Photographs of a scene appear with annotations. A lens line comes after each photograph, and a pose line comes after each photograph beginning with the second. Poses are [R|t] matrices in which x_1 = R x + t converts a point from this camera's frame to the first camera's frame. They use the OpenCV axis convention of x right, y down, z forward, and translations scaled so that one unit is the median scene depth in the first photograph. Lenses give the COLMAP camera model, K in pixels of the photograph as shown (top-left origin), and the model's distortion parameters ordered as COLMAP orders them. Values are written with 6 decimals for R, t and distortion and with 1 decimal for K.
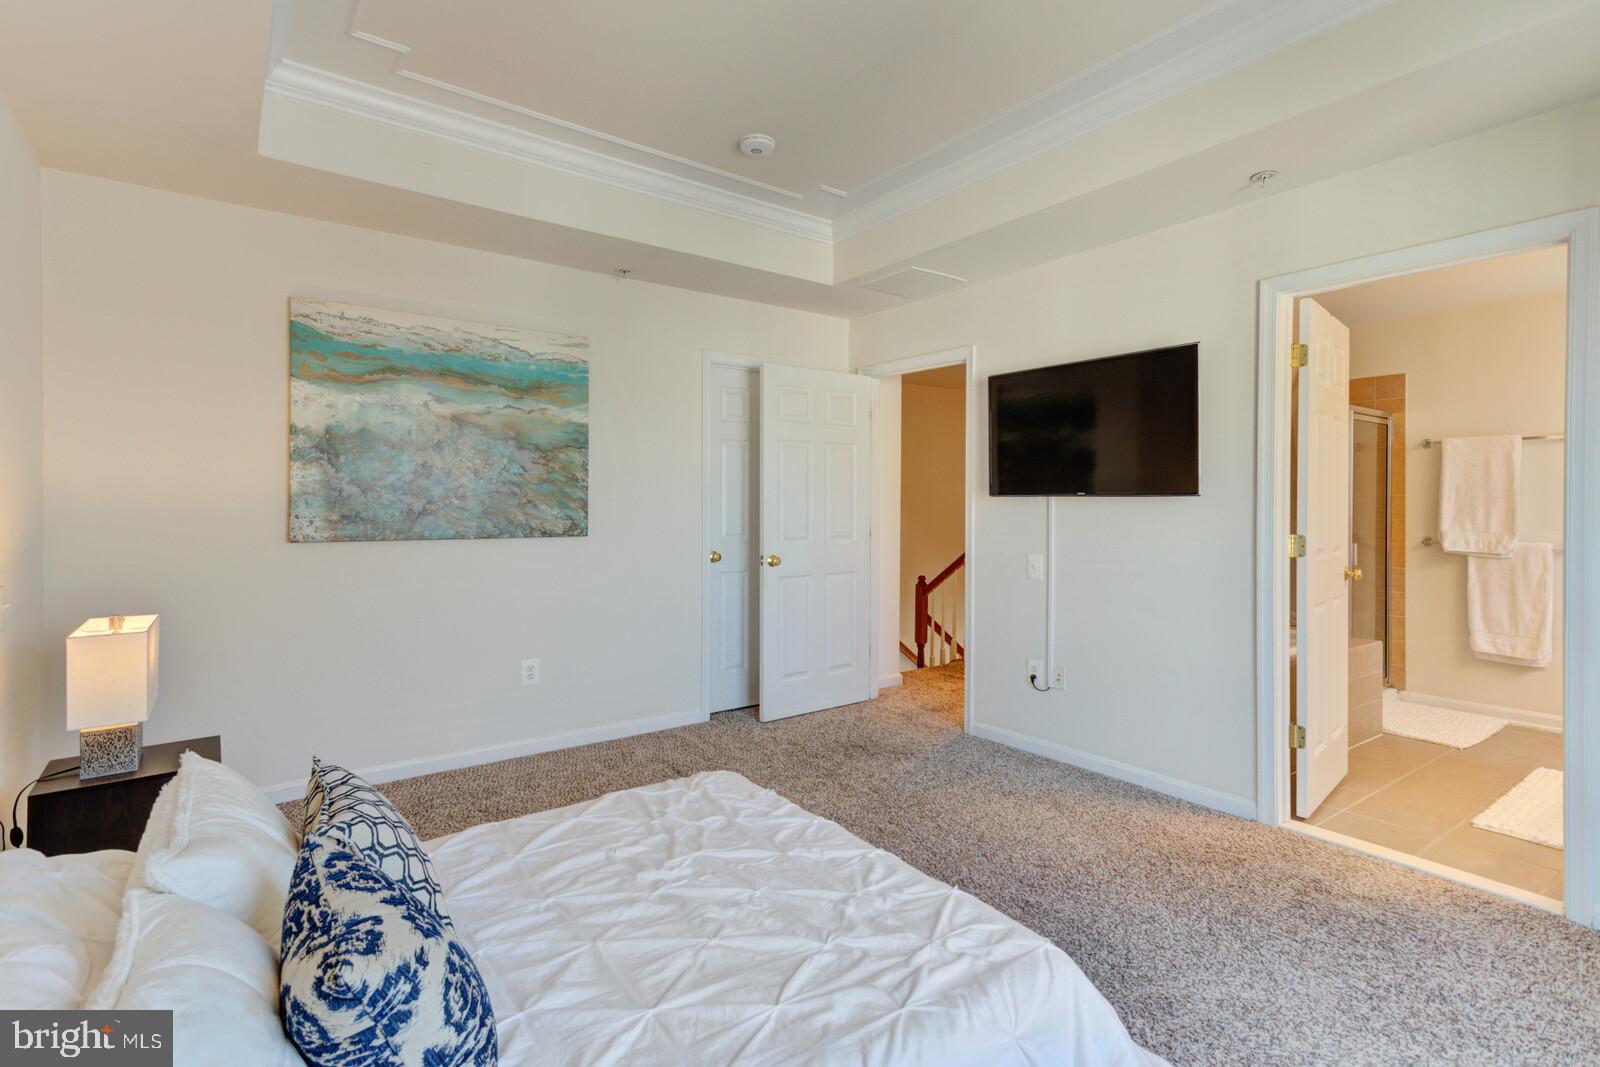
lens RADIAL K [[766.8, 0, 797.8], [0, 766.8, 510.7], [0, 0, 1]] dist [0.003830, 0.000324]
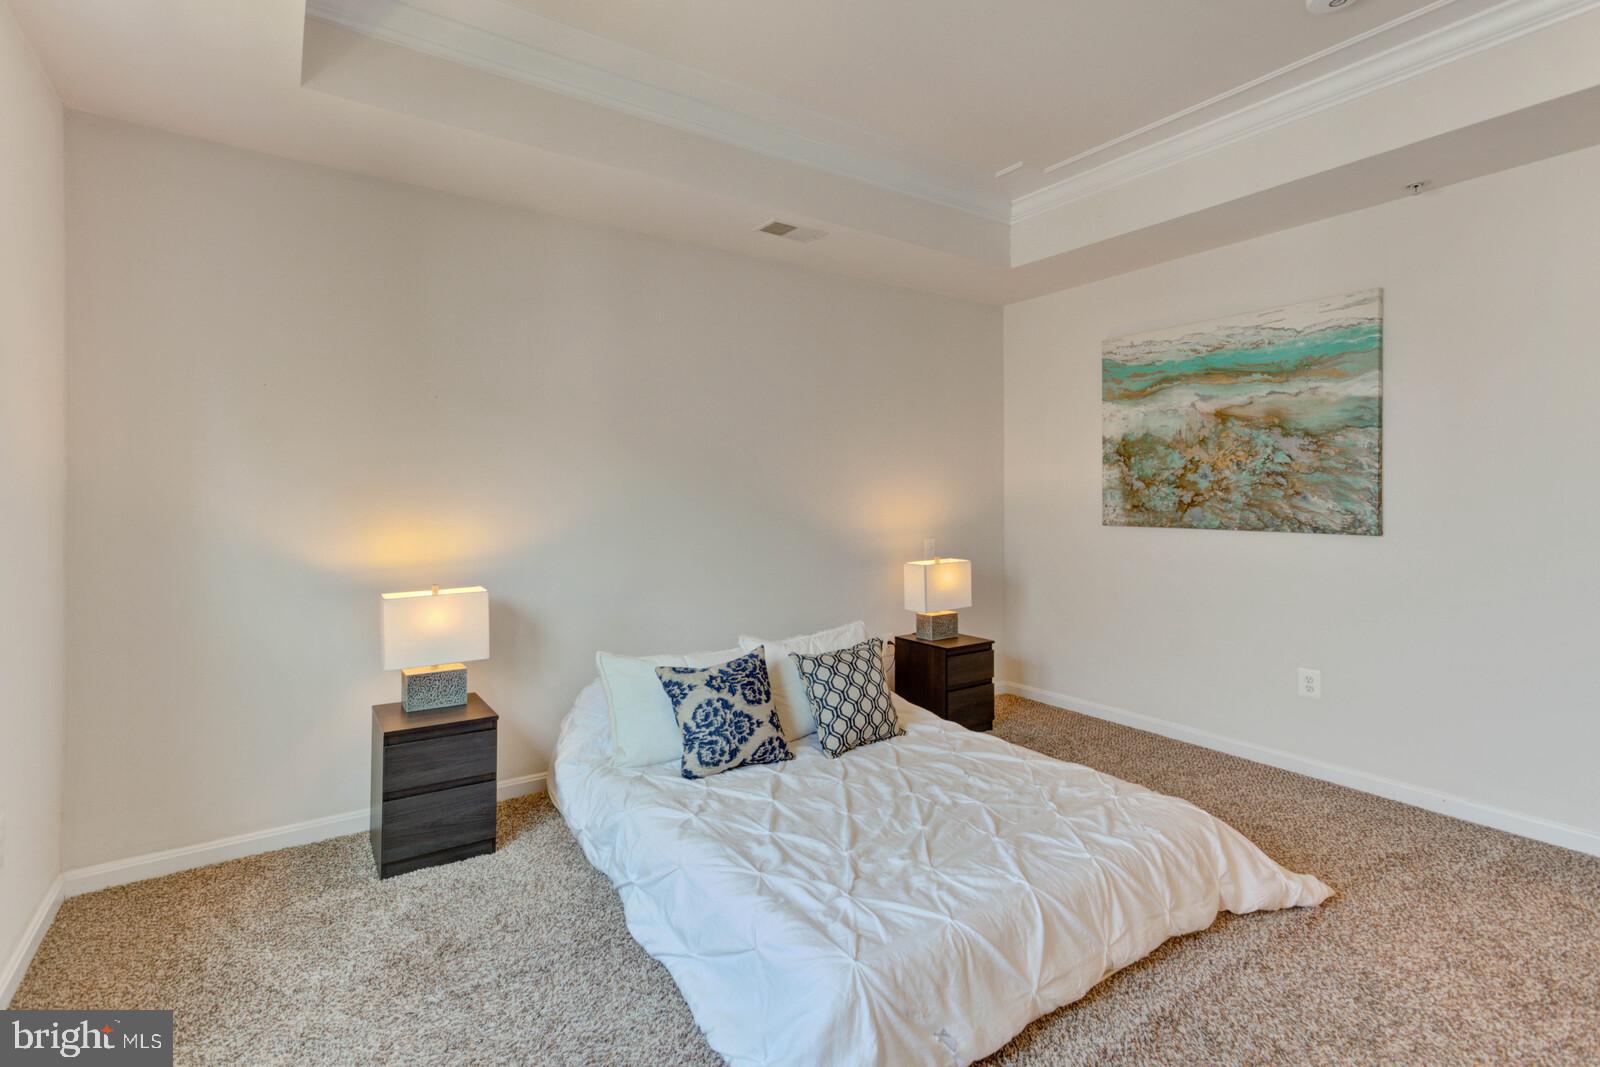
lens RADIAL K [[776.8, 0, 795.1], [0, 776.8, 497.9], [0, 0, 1]] dist [0.016609, 0.000518]
pose [[-0.052313, 0.001596, -0.998629, 0.645507], [-0.004430, 0.999989, 0.001830, -0.005539], [0.998621, 0.004519, -0.052306, 0.485492]]
